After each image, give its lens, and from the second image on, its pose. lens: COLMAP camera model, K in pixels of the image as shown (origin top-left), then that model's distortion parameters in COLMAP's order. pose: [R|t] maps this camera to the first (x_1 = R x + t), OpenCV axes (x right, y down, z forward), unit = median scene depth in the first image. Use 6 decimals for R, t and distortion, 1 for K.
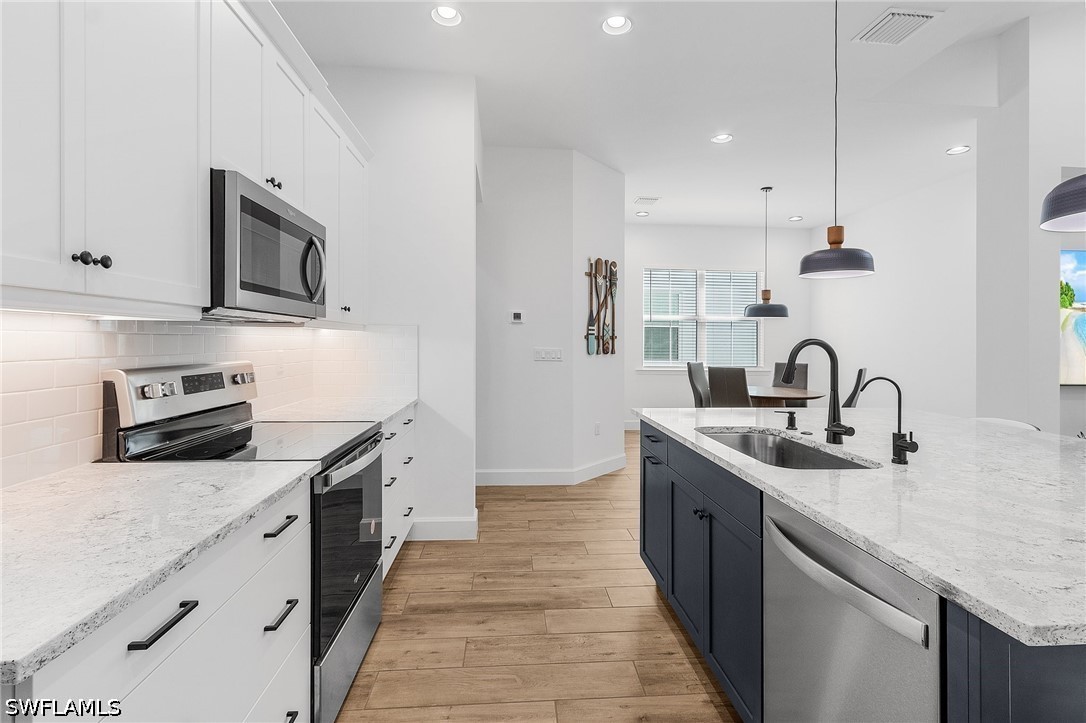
lens RADIAL K [[502.9, 0, 540.1], [0, 502.9, 343.7], [0, 0, 1]] dist [-0.000368, -0.000096]
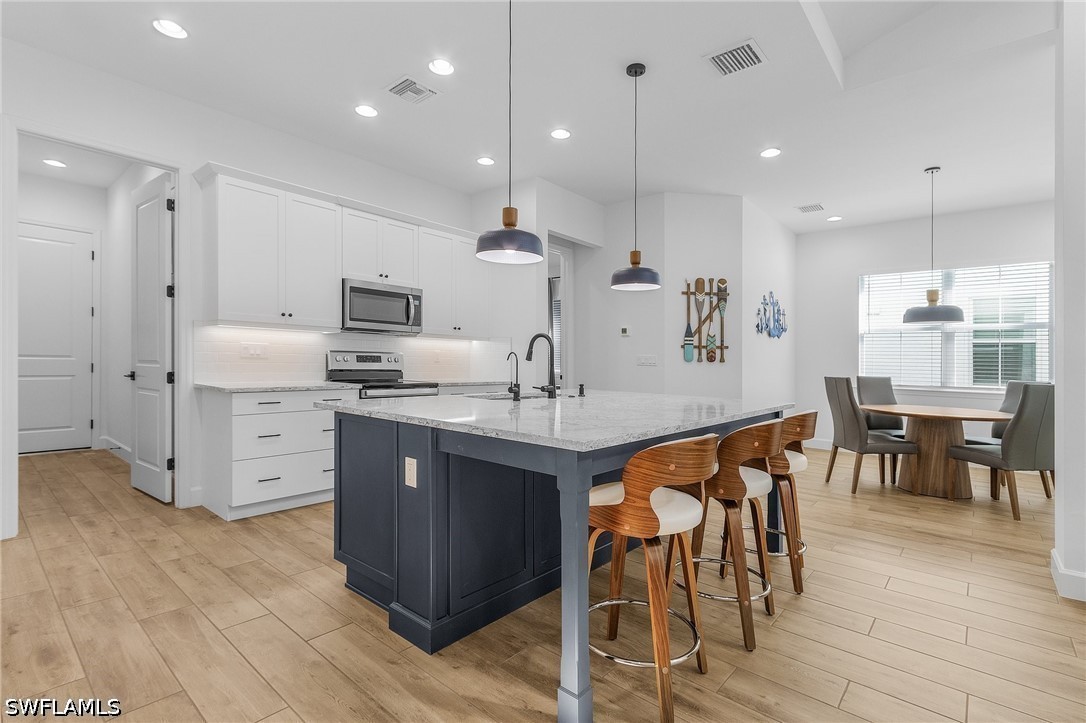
lens RADIAL K [[491.5, 0, 543.0], [0, 491.5, 361.5], [0, 0, 1]] dist [0.016221, 0.000020]
pose [[0.710968, 0.008227, -0.703176, 0.671357], [-0.019634, 0.999774, -0.008153, 0.037791], [0.702950, 0.019603, 0.710969, -0.049802]]
